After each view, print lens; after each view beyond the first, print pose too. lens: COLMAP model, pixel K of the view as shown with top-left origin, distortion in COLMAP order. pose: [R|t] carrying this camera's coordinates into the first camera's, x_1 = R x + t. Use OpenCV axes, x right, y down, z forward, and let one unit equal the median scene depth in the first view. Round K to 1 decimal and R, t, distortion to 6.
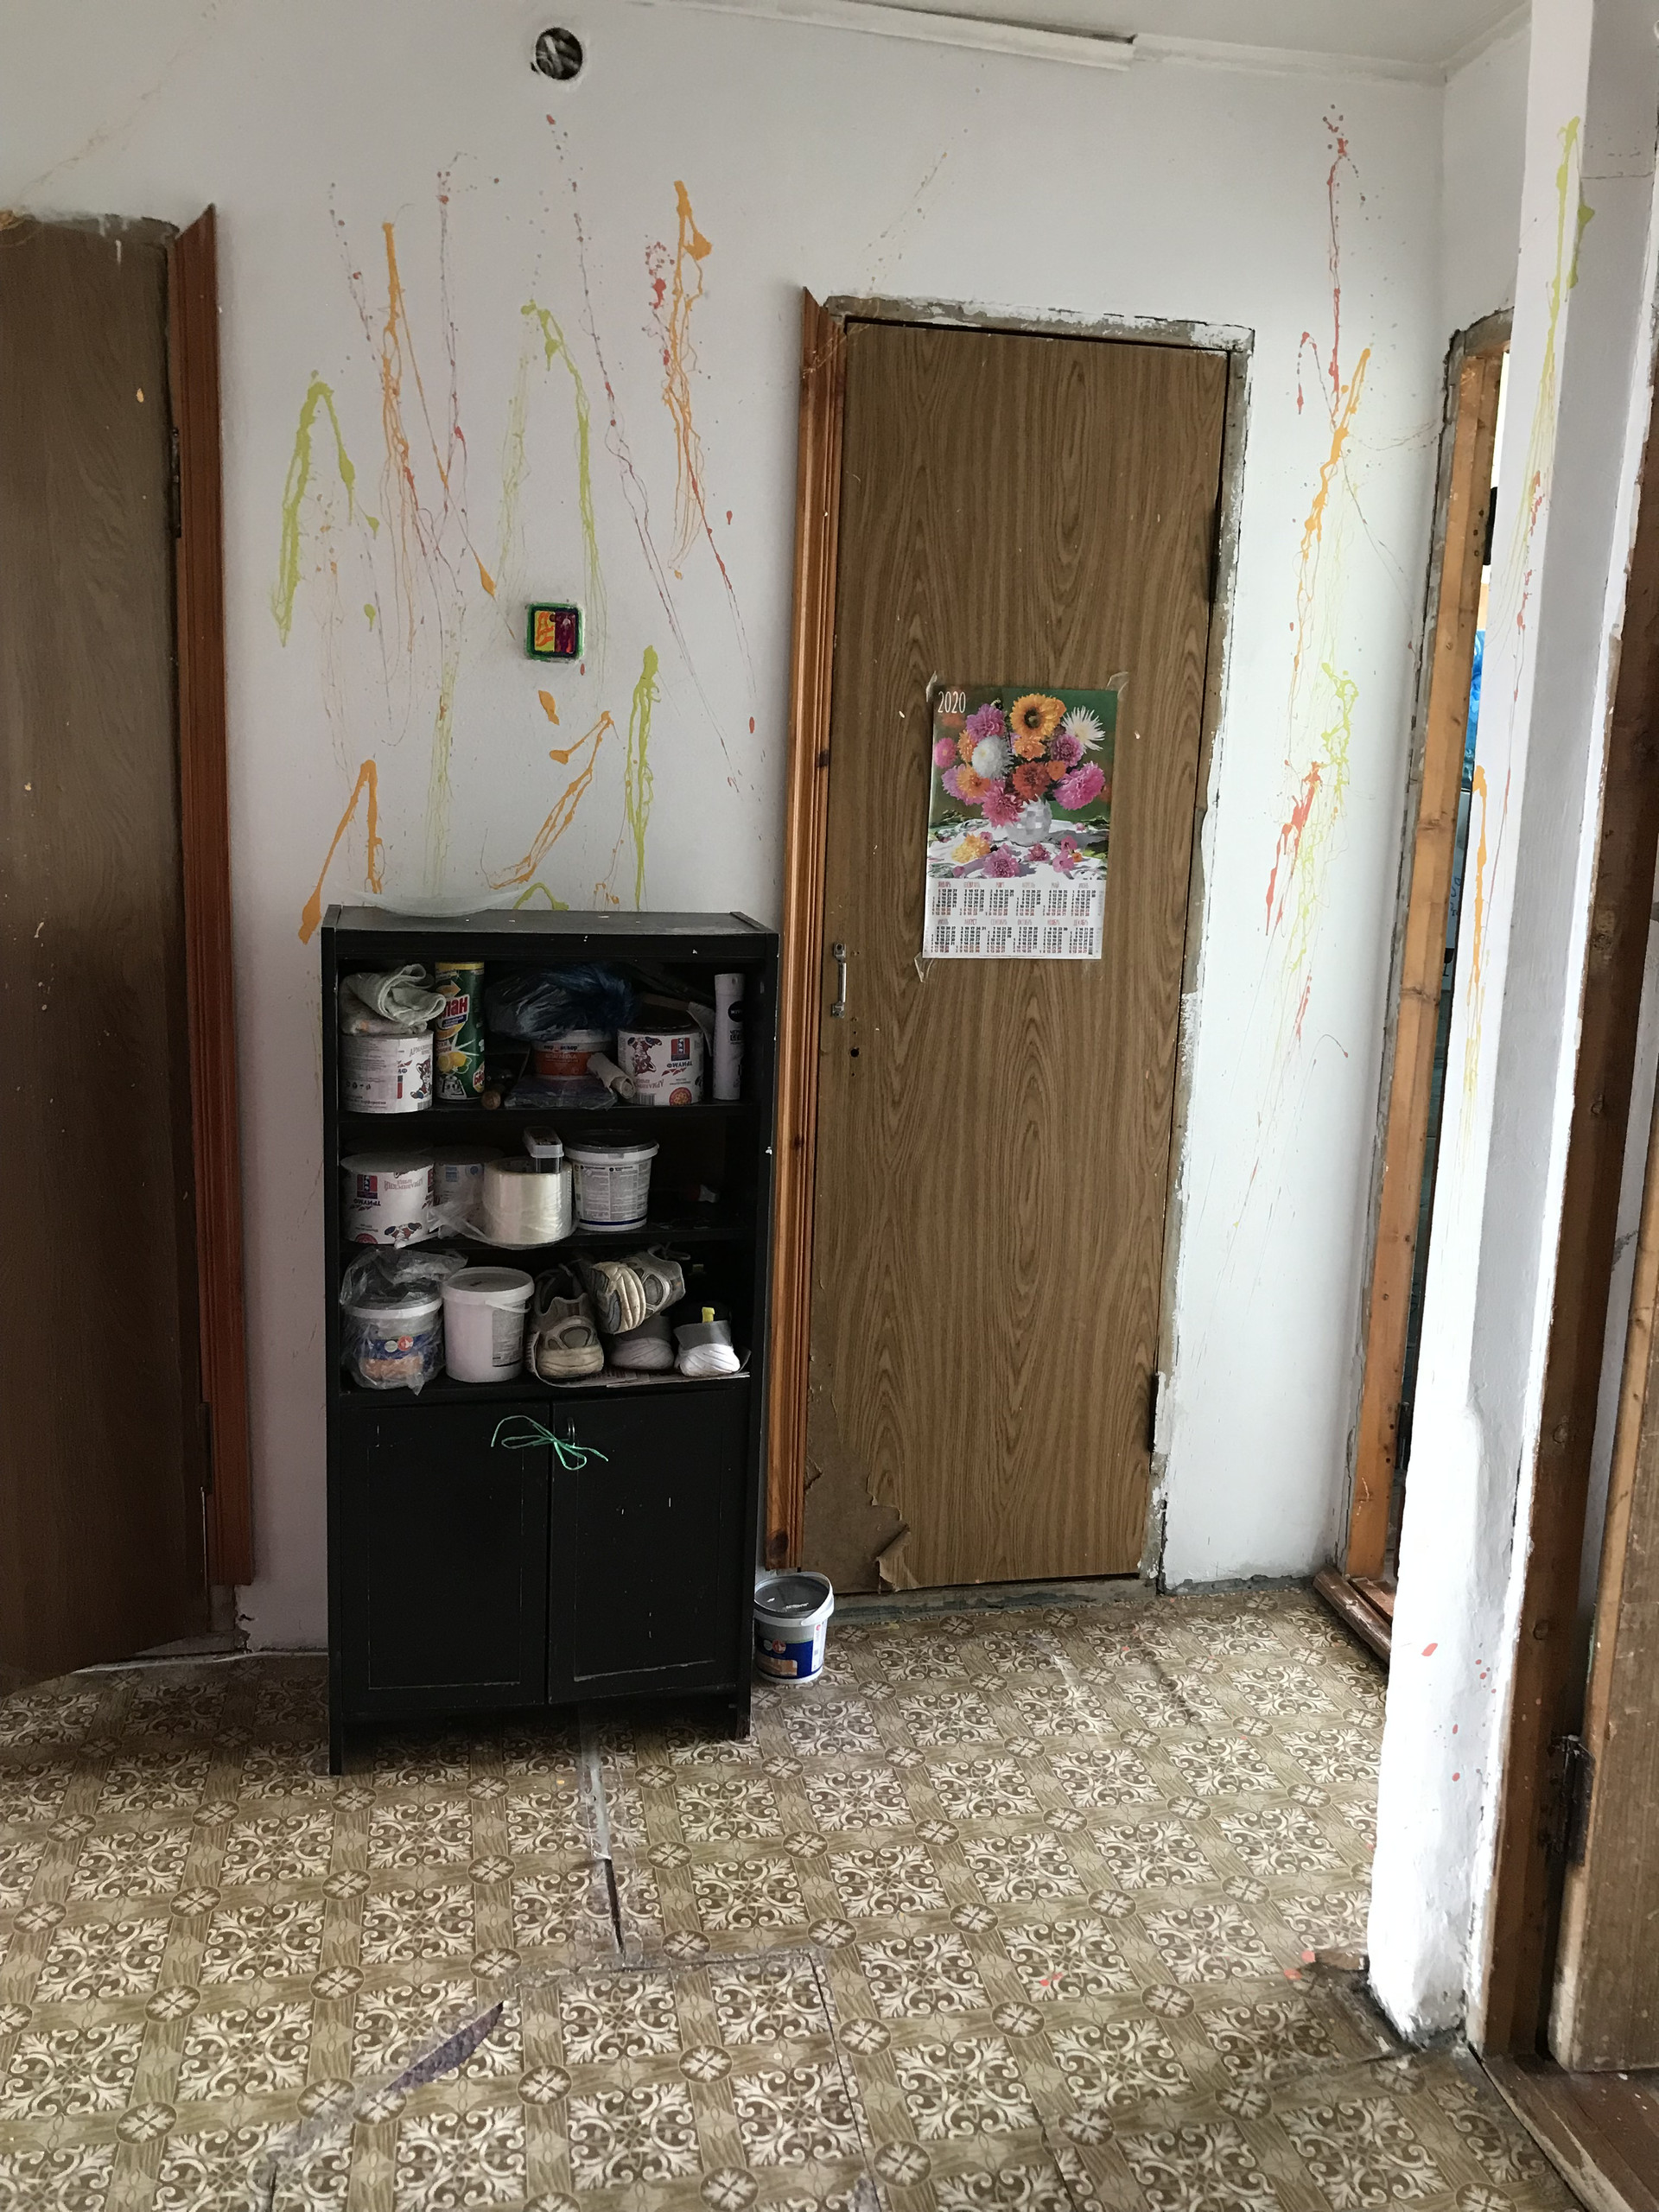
lens RADIAL K [[1803.2, 0, 829.5], [0, 1803.2, 1106.0], [0, 0, 1]] dist [-0.002626, -0.008989]
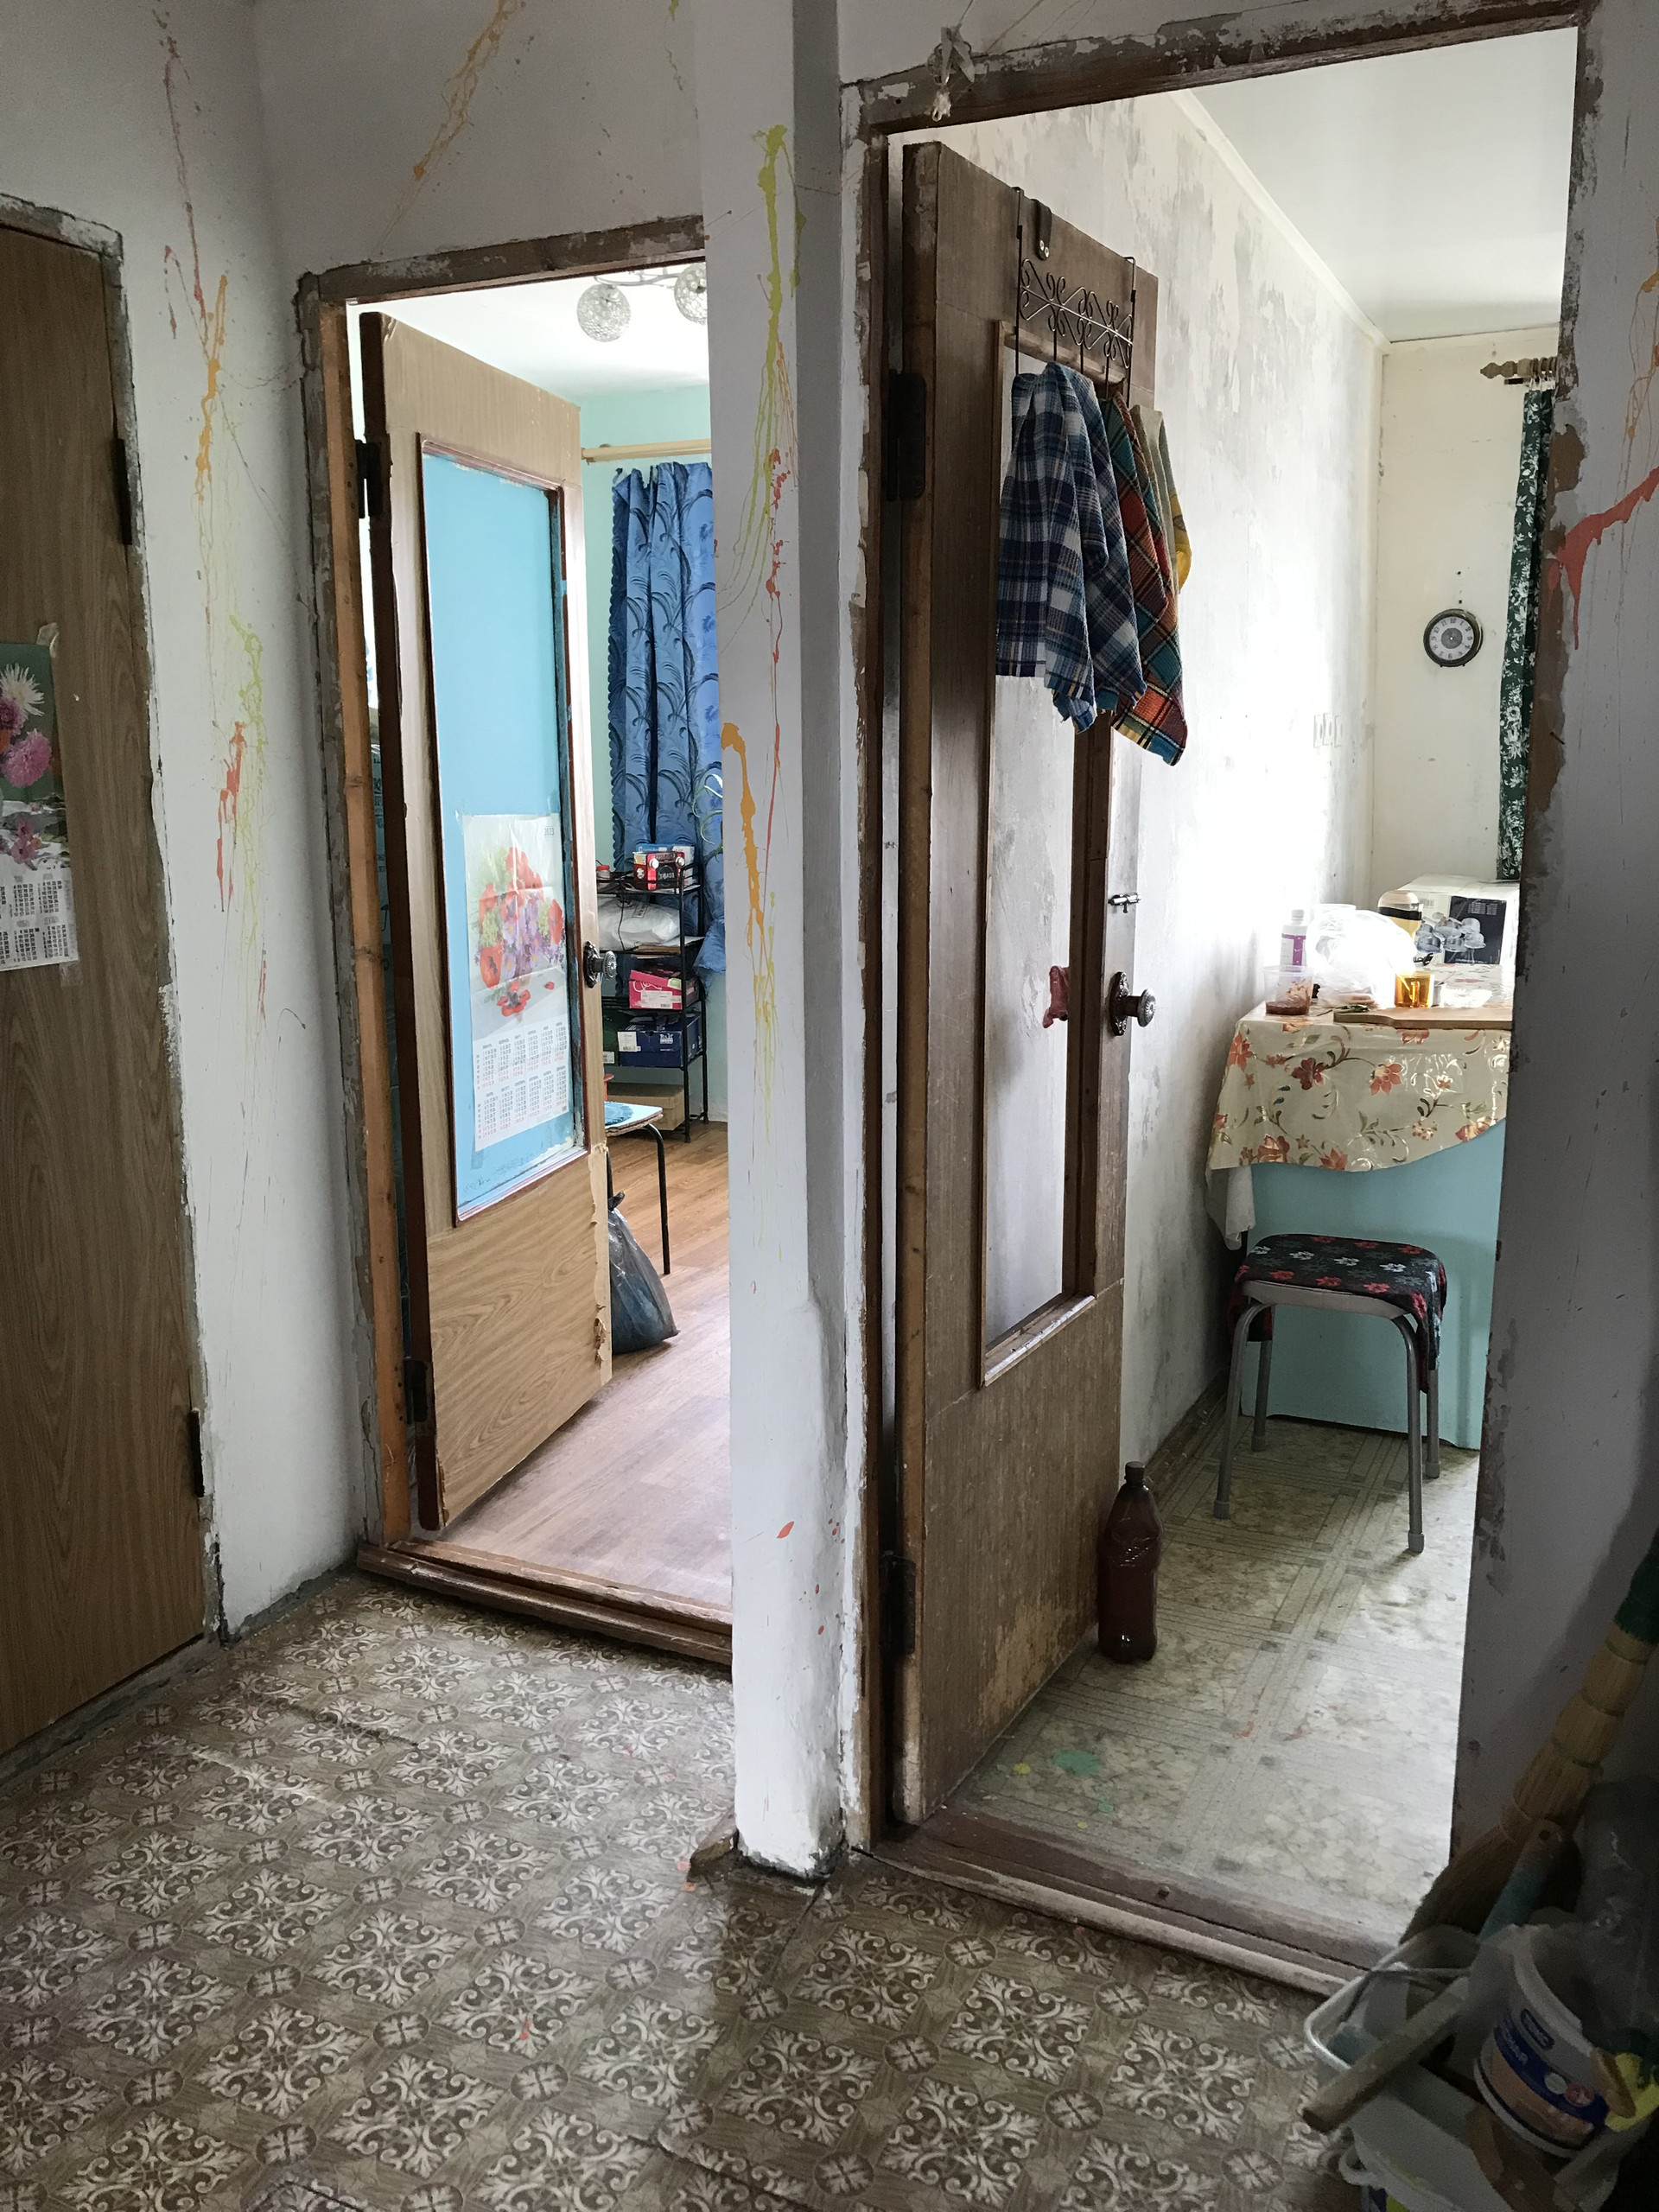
lens RADIAL K [[1790.9, 0, 828.9], [0, 1790.9, 1113.0], [0, 0, 1]] dist [-0.012696, 0.006790]
pose [[0.583752, -0.199584, 0.787020, -0.327072], [0.171068, 0.977791, 0.121077, -0.053666], [-0.793706, 0.063955, 0.604930, 0.215260]]
